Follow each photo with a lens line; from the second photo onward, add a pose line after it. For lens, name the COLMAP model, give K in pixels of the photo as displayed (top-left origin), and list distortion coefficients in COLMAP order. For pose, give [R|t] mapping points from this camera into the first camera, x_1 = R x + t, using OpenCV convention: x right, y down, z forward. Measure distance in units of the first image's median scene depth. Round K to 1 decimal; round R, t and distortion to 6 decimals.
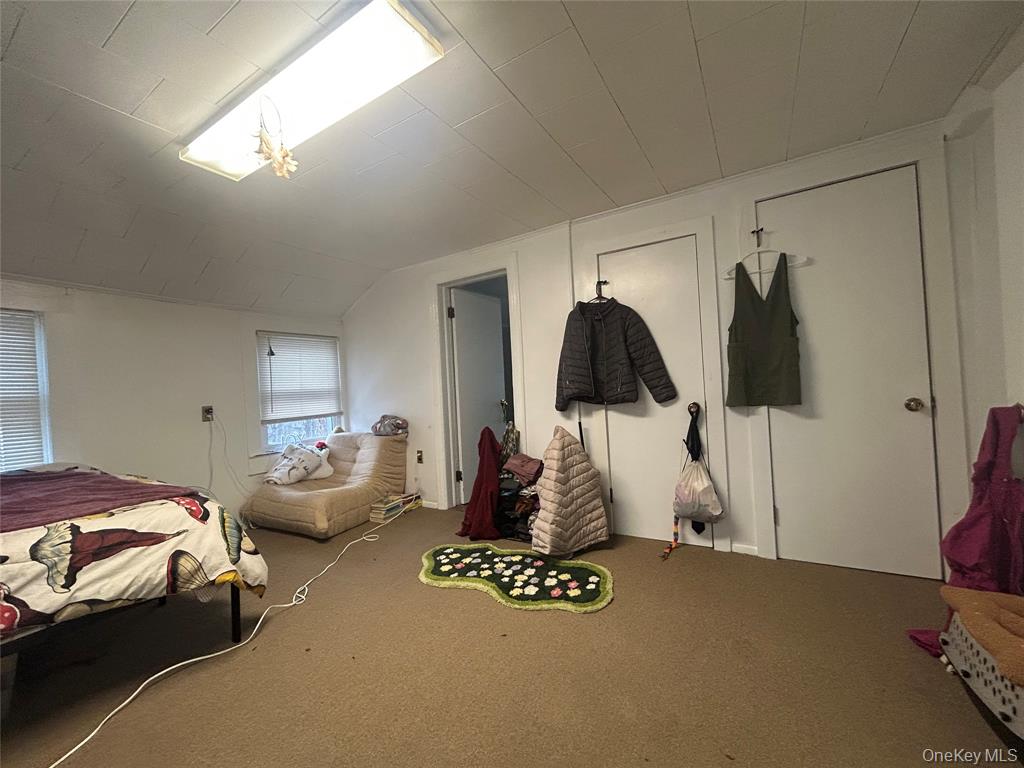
lens RADIAL K [[411.6, 0, 511.2], [0, 411.6, 378.3], [0, 0, 1]] dist [-0.001037, 0.000141]
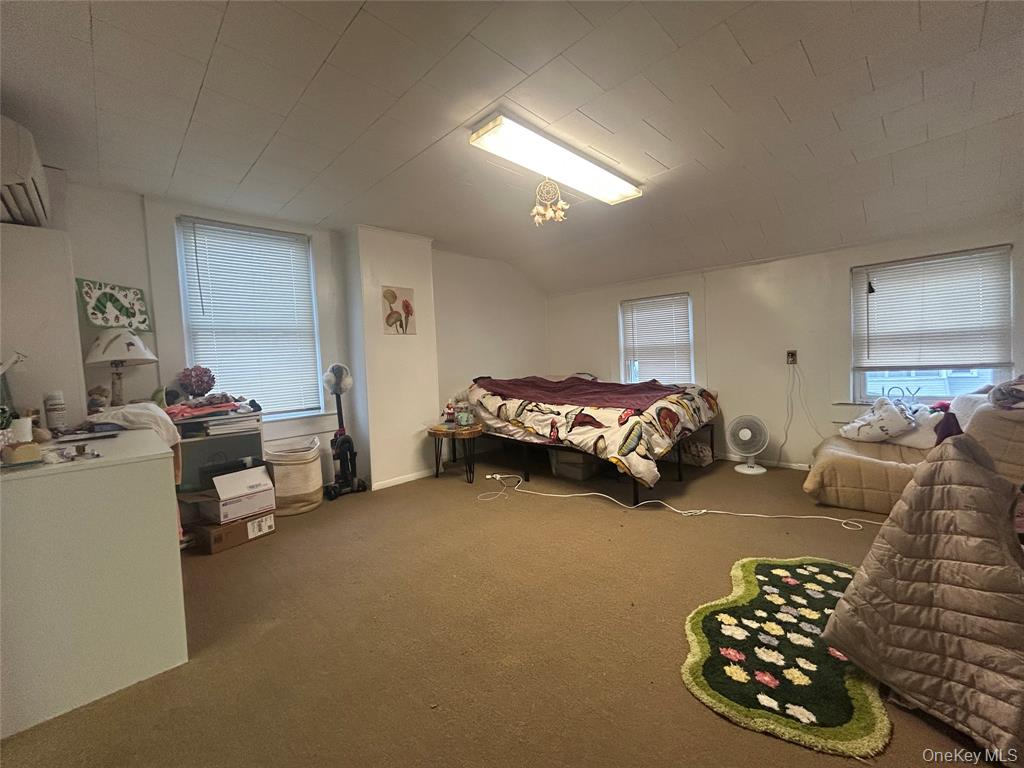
lens RADIAL K [[411.6, 0, 511.2], [0, 411.6, 378.3], [0, 0, 1]] dist [-0.001037, 0.000141]
pose [[-0.240880, 0.103616, -0.965008, 0.726556], [0.076378, 0.993225, 0.087580, -0.017080], [0.967545, -0.052609, -0.247162, 0.756648]]
